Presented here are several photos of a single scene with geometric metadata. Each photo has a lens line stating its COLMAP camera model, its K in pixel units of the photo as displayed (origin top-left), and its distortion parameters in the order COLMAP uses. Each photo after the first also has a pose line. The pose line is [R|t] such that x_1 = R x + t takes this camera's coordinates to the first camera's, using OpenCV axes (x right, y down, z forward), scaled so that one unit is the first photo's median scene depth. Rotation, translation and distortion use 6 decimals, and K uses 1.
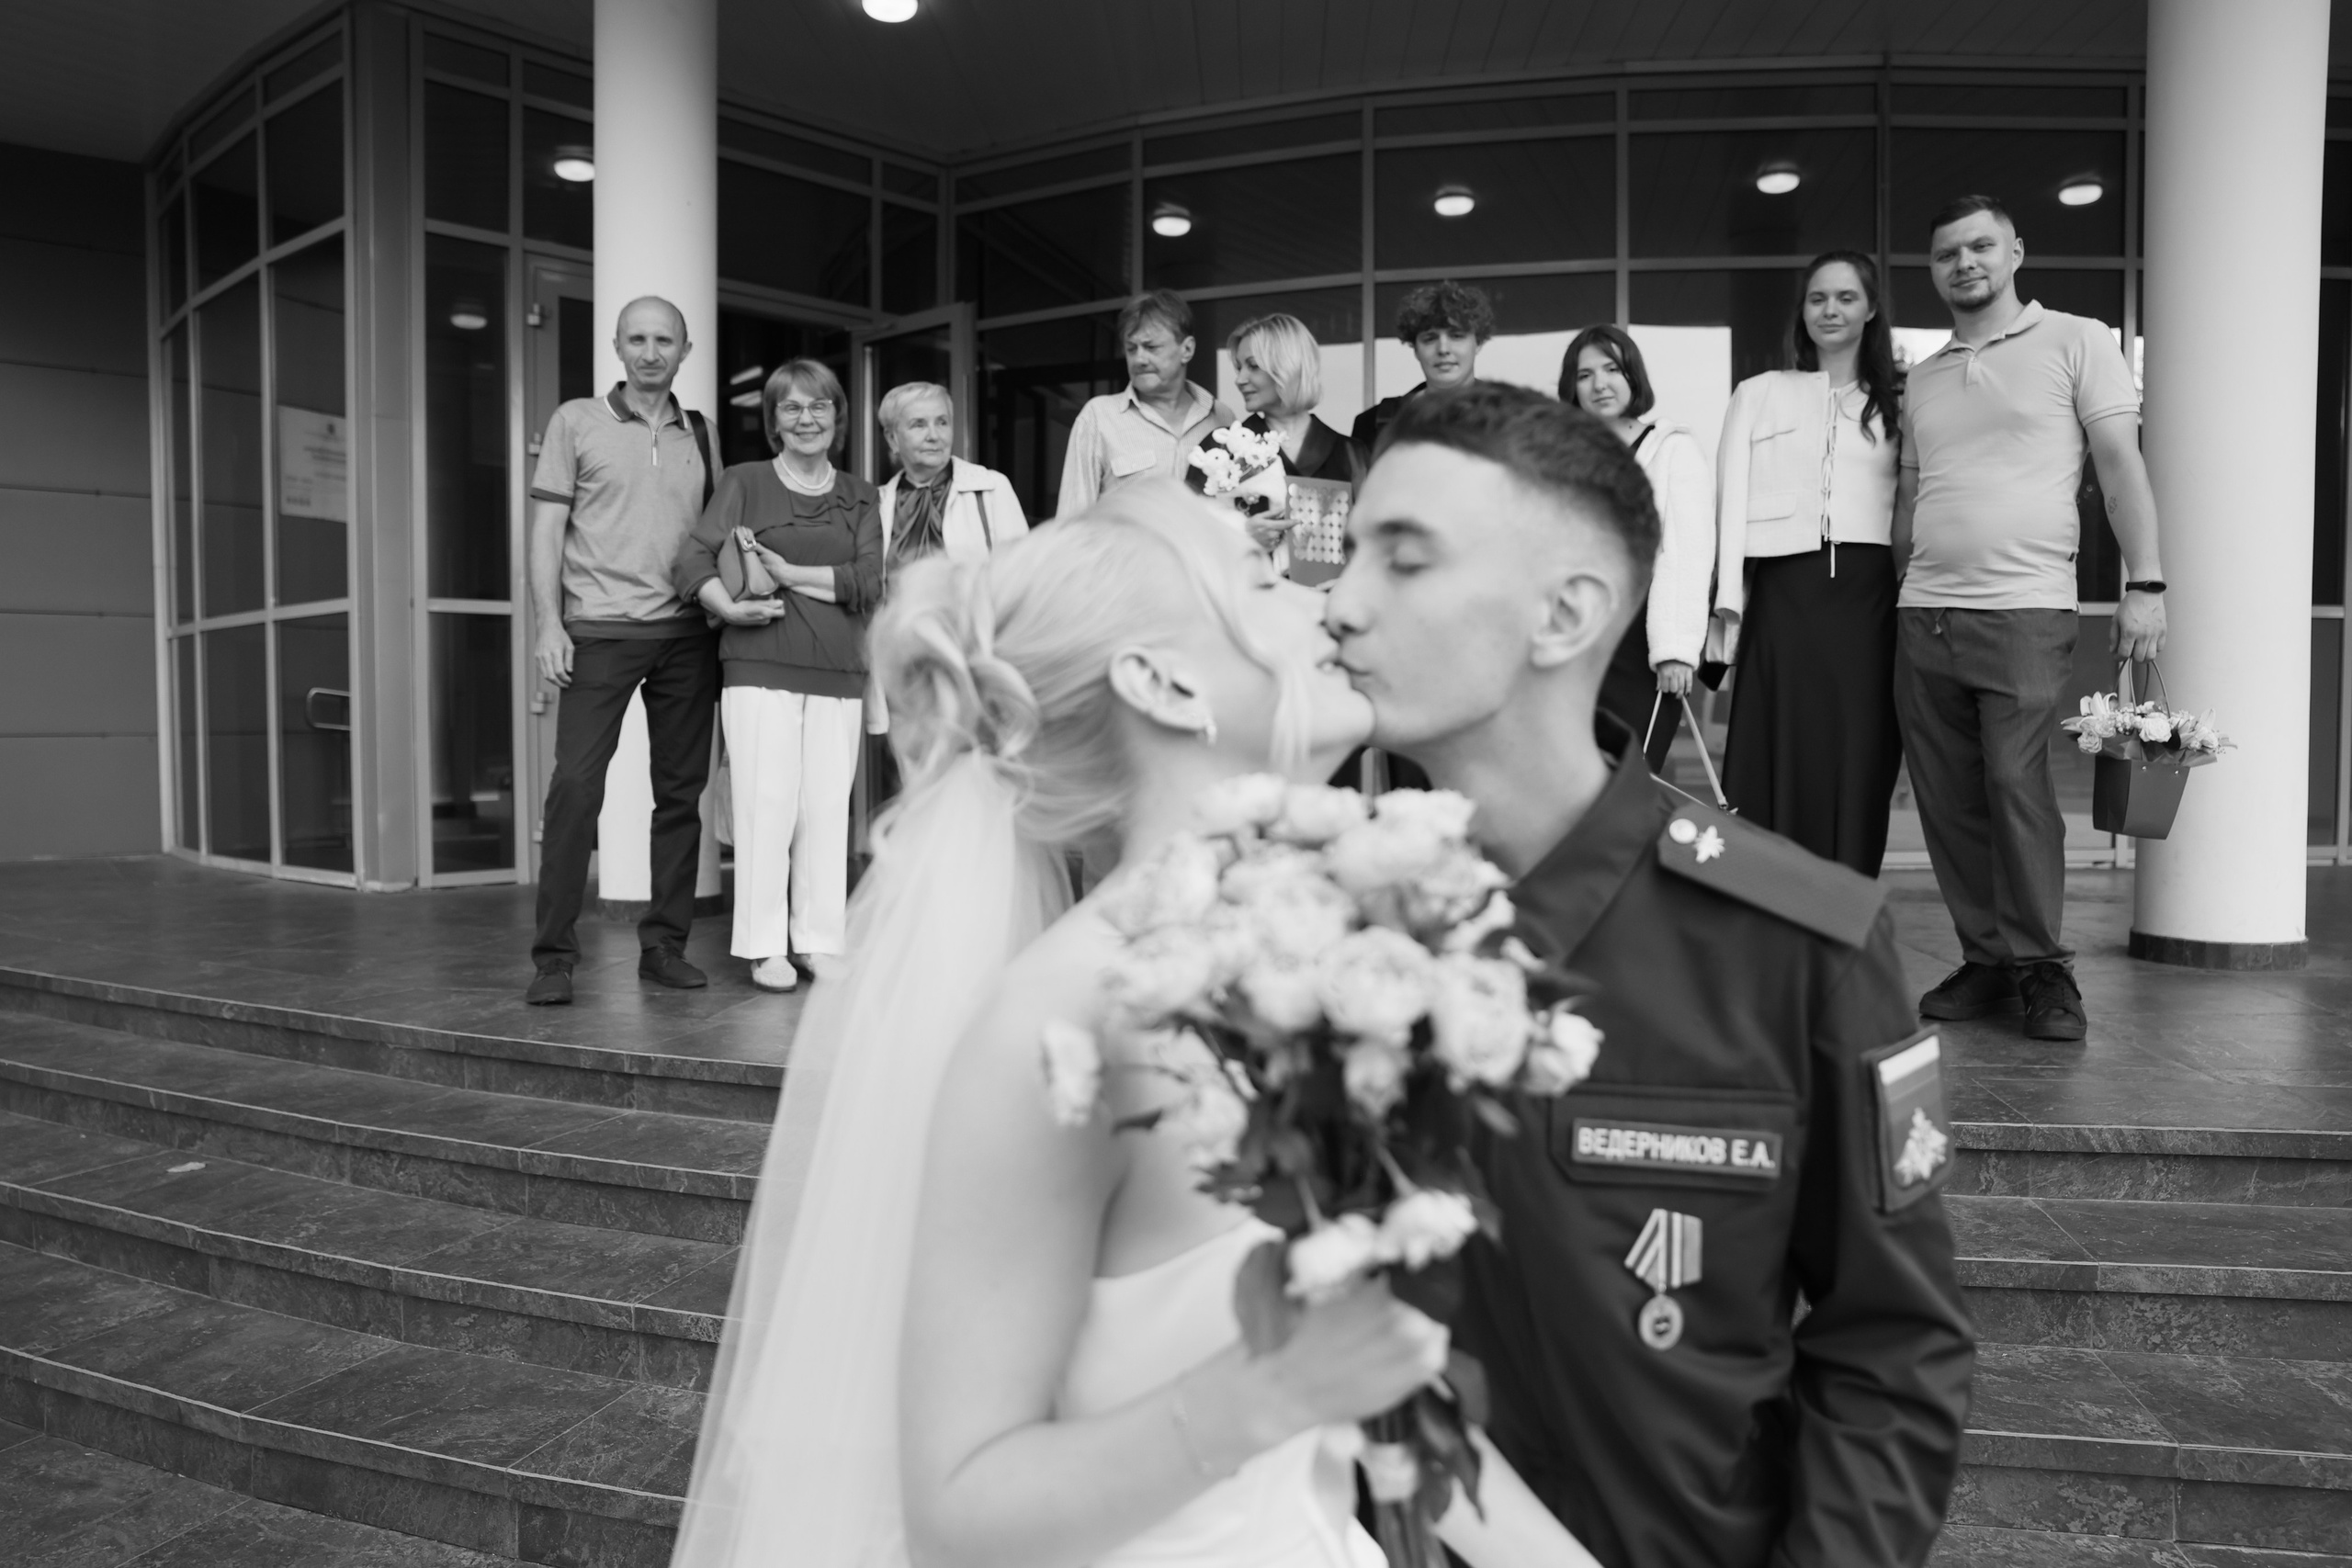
lens RADIAL K [[1851.3, 0, 1144.3], [0, 1851.3, 796.1], [0, 0, 1]] dist [-0.126750, 0.142355]
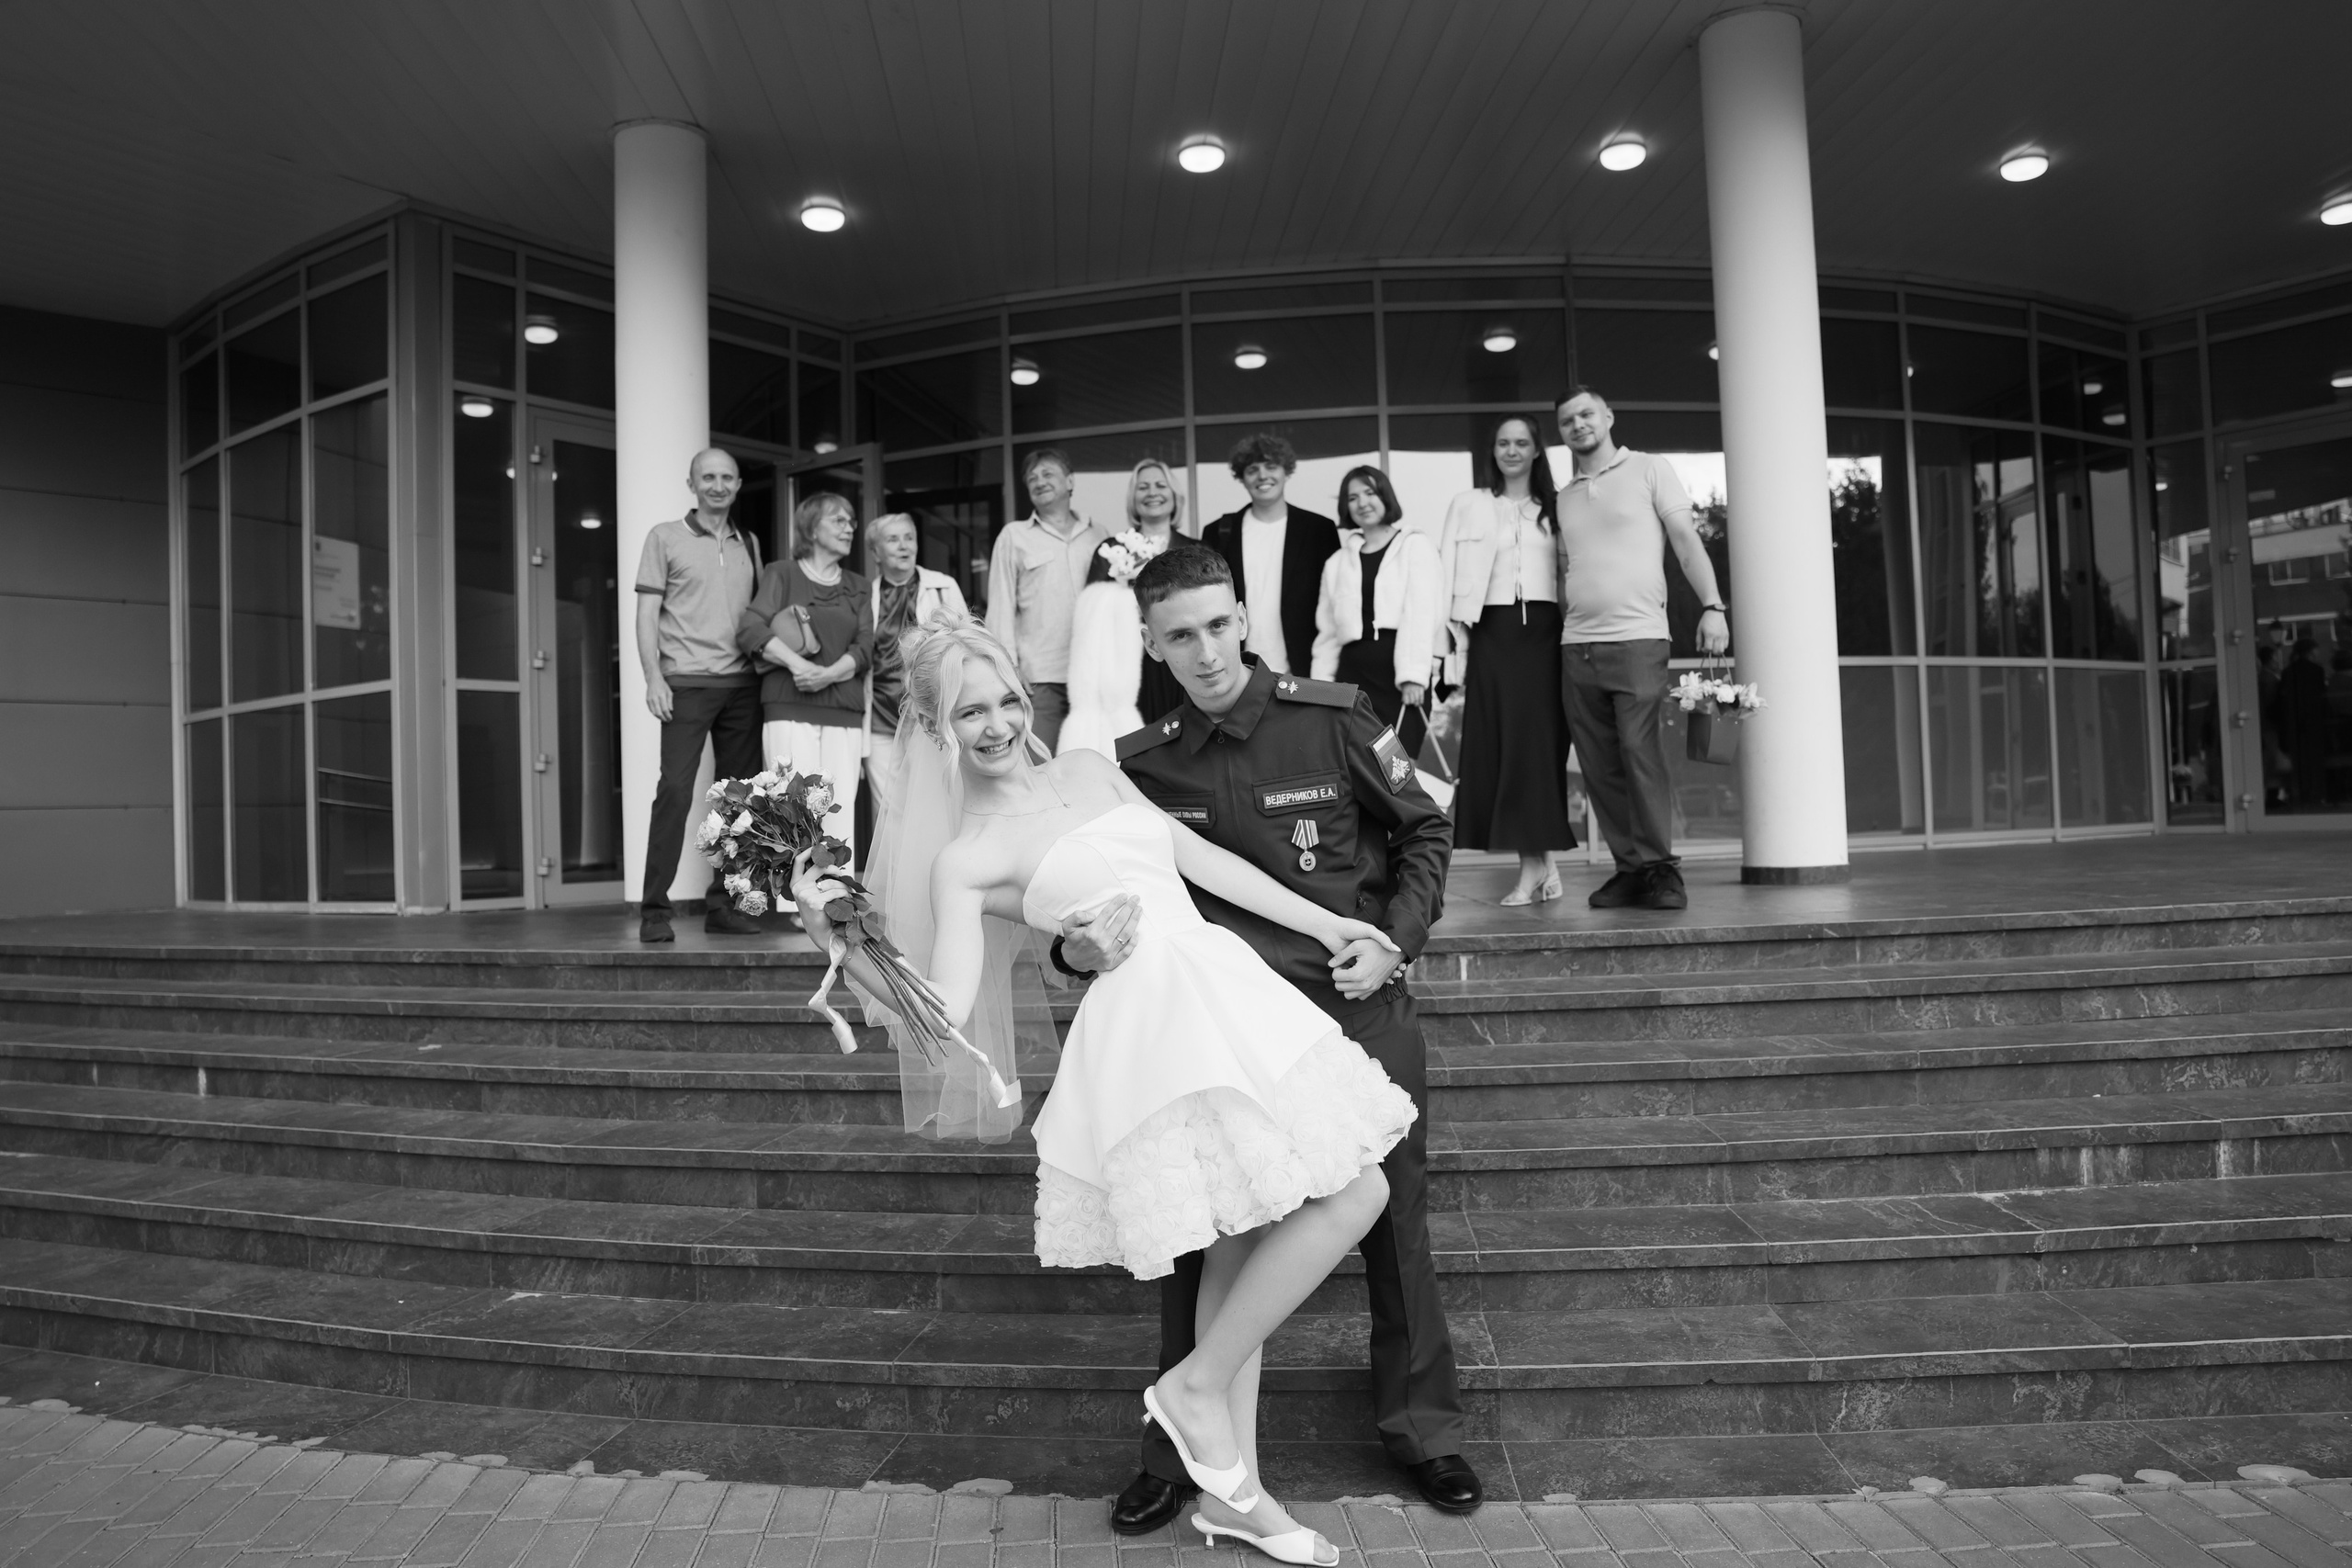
lens RADIAL K [[1866.1, 0, 1182.7], [0, 1866.1, 720.2], [0, 0, 1]] dist [-0.126167, 0.134311]
pose [[0.990867, -0.023422, 0.132795, -0.110583], [0.036868, 0.994332, -0.099720, 0.102093], [-0.129706, 0.103705, 0.986114, -0.486241]]
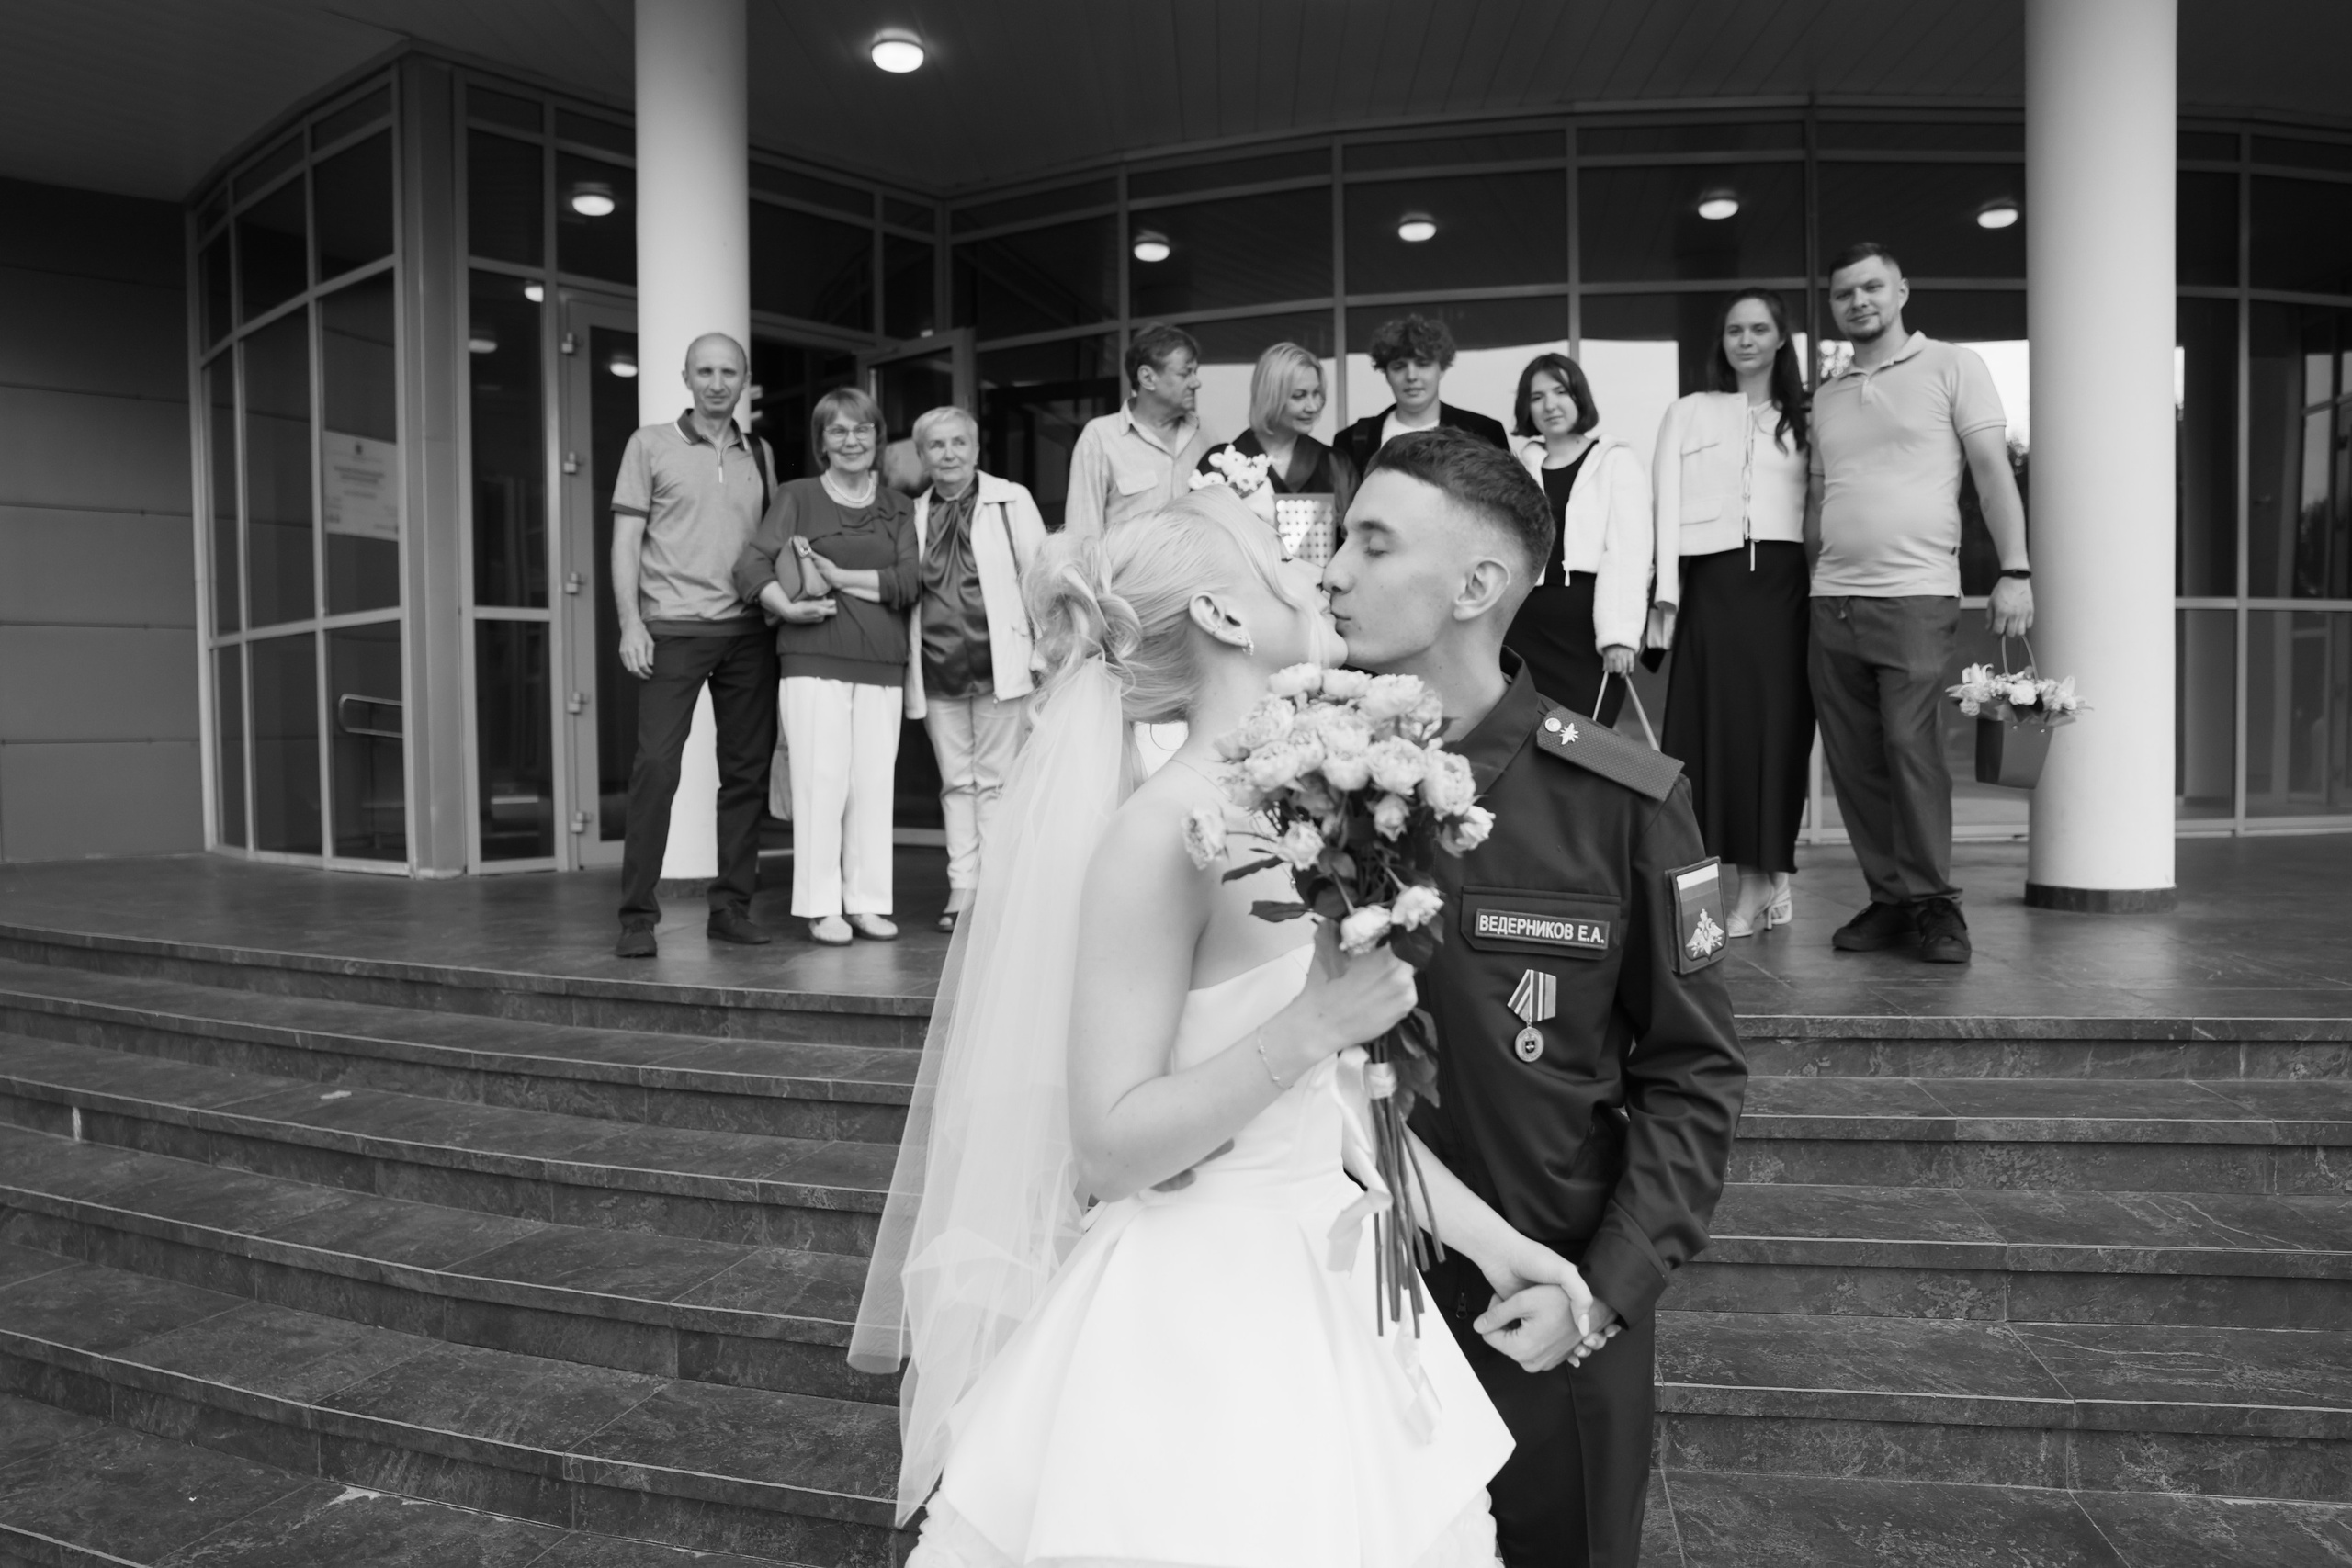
lens RADIAL K [[1879.0, 0, 1130.1], [0, 1879.0, 789.0], [0, 0, 1]] dist [-0.118298, 0.133251]
pose [[0.999846, -0.010861, 0.013782, -0.034181], [0.011018, 0.999875, -0.011359, 0.026410], [-0.013657, 0.011509, 0.999840, -0.166348]]
